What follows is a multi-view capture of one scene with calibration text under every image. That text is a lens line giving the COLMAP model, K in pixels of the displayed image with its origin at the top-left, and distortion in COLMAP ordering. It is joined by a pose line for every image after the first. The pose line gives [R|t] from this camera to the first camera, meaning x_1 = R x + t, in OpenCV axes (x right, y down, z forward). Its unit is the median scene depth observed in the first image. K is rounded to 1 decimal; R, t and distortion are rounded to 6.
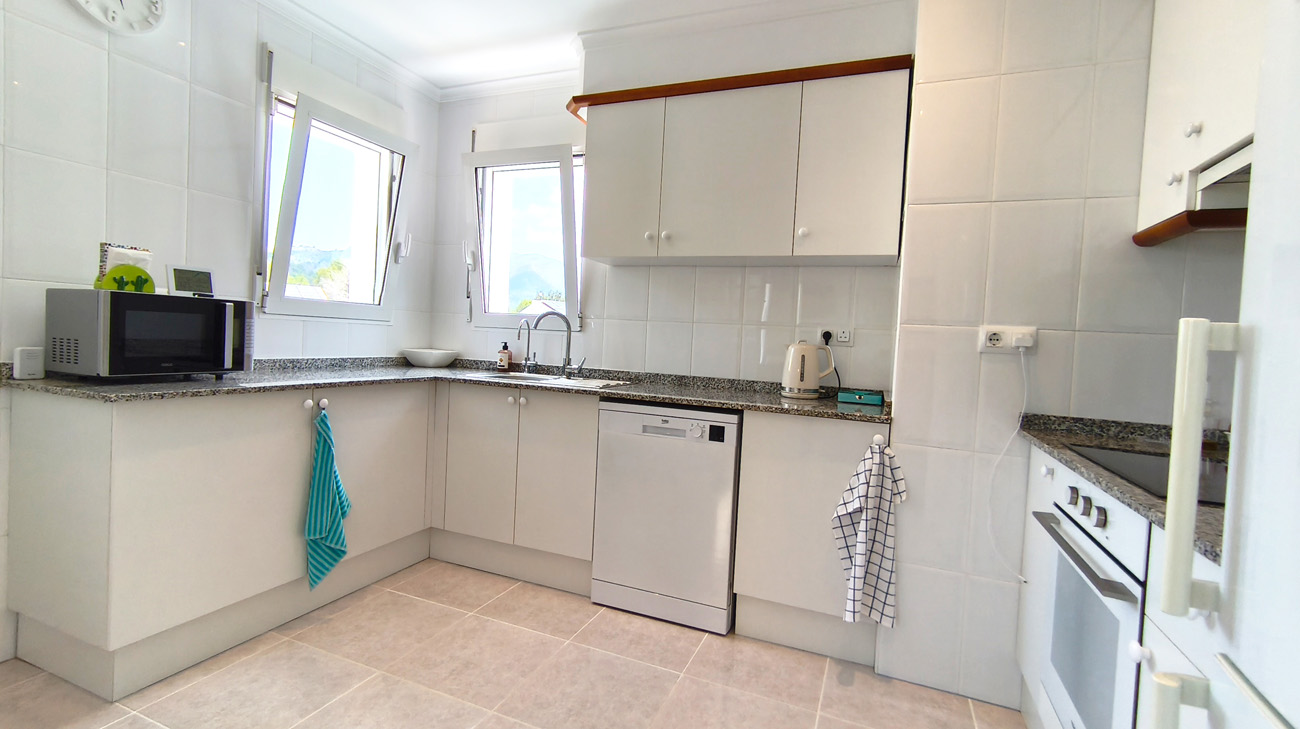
lens RADIAL K [[569.7, 0, 642.5], [0, 569.7, 355.6], [0, 0, 1]] dist [-0.001603, 0.000732]
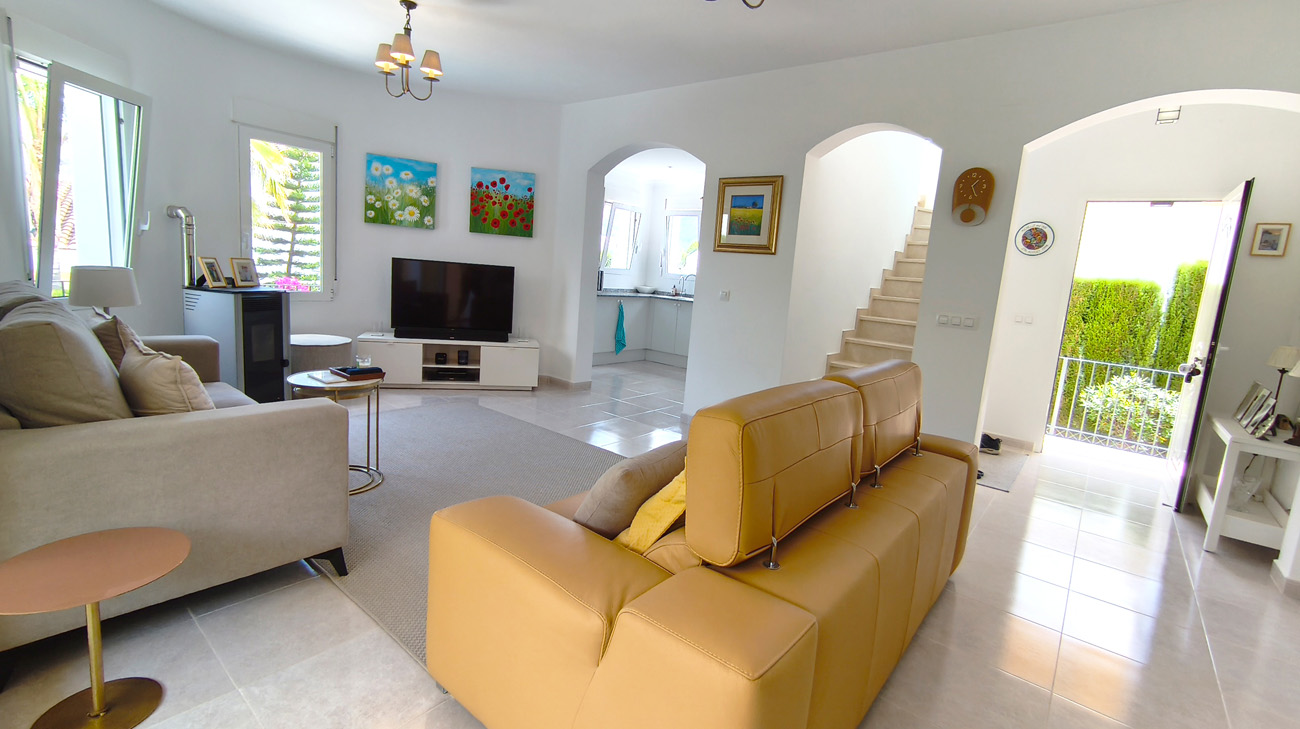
lens RADIAL K [[569.7, 0, 649.1], [0, 569.7, 352.0], [0, 0, 1]] dist [-0.001603, 0.000732]
pose [[0.959661, 0.070055, -0.272291, 0.536710], [-0.044136, 0.993990, 0.100180, 0.035973], [0.277673, -0.084121, 0.956986, -2.197227]]
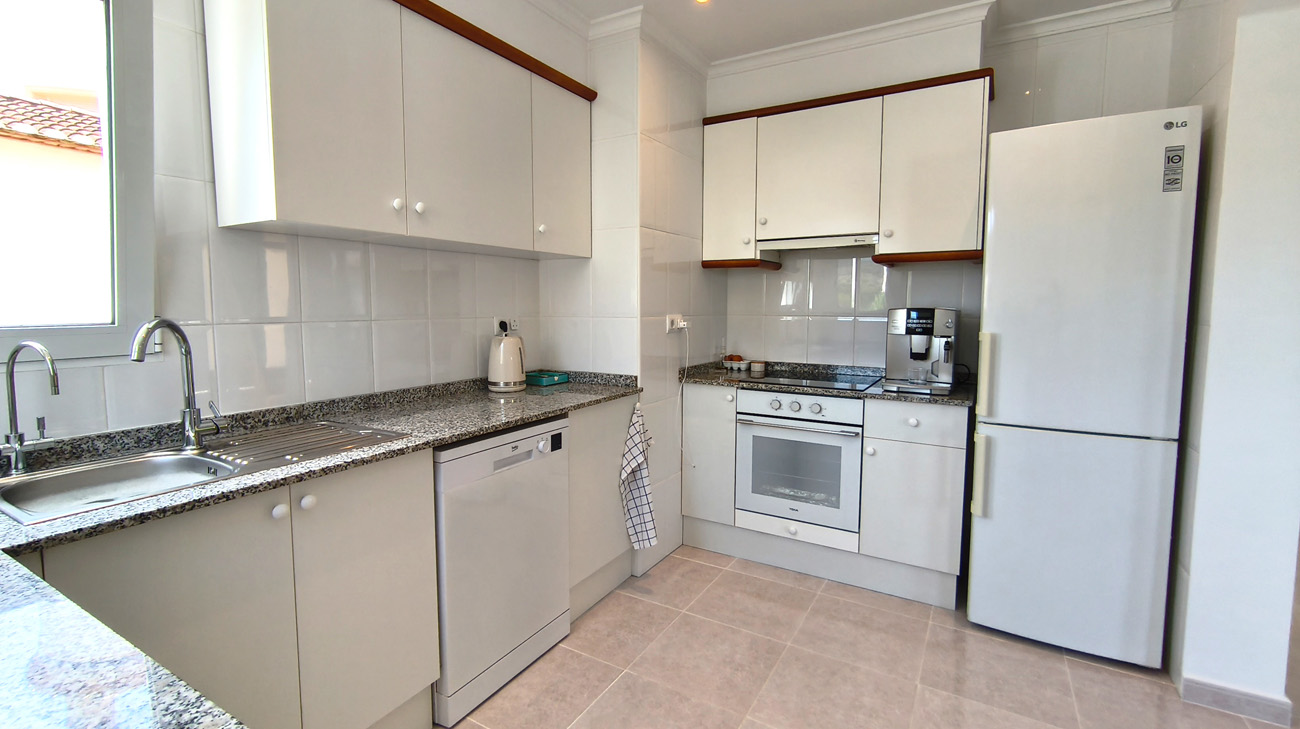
lens RADIAL K [[569.7, 0, 648.4], [0, 569.7, 353.0], [0, 0, 1]] dist [-0.001603, 0.000732]
pose [[0.135365, -0.135365, 0.981505, -0.770256], [0.036912, 0.990624, 0.131532, -0.131447], [-0.990108, 0.018425, 0.139092, 0.717573]]
